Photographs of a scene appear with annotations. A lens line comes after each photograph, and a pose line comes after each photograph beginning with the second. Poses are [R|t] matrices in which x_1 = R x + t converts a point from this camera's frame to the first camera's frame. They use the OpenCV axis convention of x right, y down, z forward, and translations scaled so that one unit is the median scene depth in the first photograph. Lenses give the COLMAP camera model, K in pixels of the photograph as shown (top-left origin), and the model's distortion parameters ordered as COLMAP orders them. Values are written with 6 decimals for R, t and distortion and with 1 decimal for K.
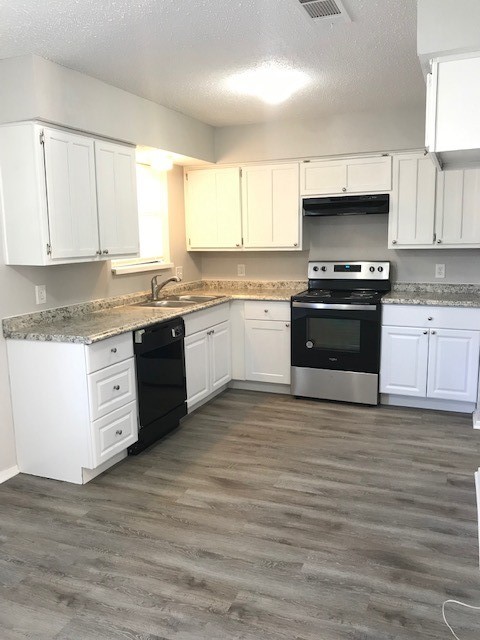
lens RADIAL K [[523.3, 0, 249.1], [0, 523.3, 318.9], [0, 0, 1]] dist [0.052775, -0.048069]
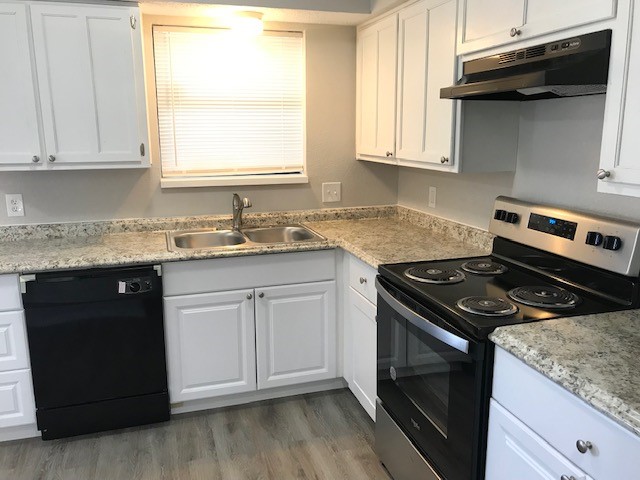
lens RADIAL K [[523.3, 0, 318.2], [0, 523.3, 227.7], [0, 0, 1]] dist [0.052775, -0.048069]
pose [[0.628495, 0.159923, -0.761196, 0.454468], [-0.131111, 0.986414, 0.098987, -0.130452], [0.766684, 0.037588, 0.640923, 0.691241]]
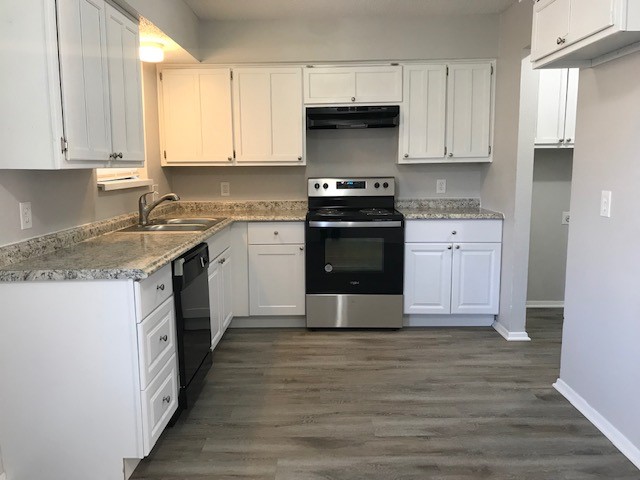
lens RADIAL K [[523.3, 0, 319.2], [0, 523.3, 233.5], [0, 0, 1]] dist [0.052775, -0.048069]
pose [[0.931569, -0.040455, 0.361306, -0.240154], [0.053320, 0.998247, -0.025705, 0.012637], [-0.359632, 0.043211, 0.932093, 0.183180]]
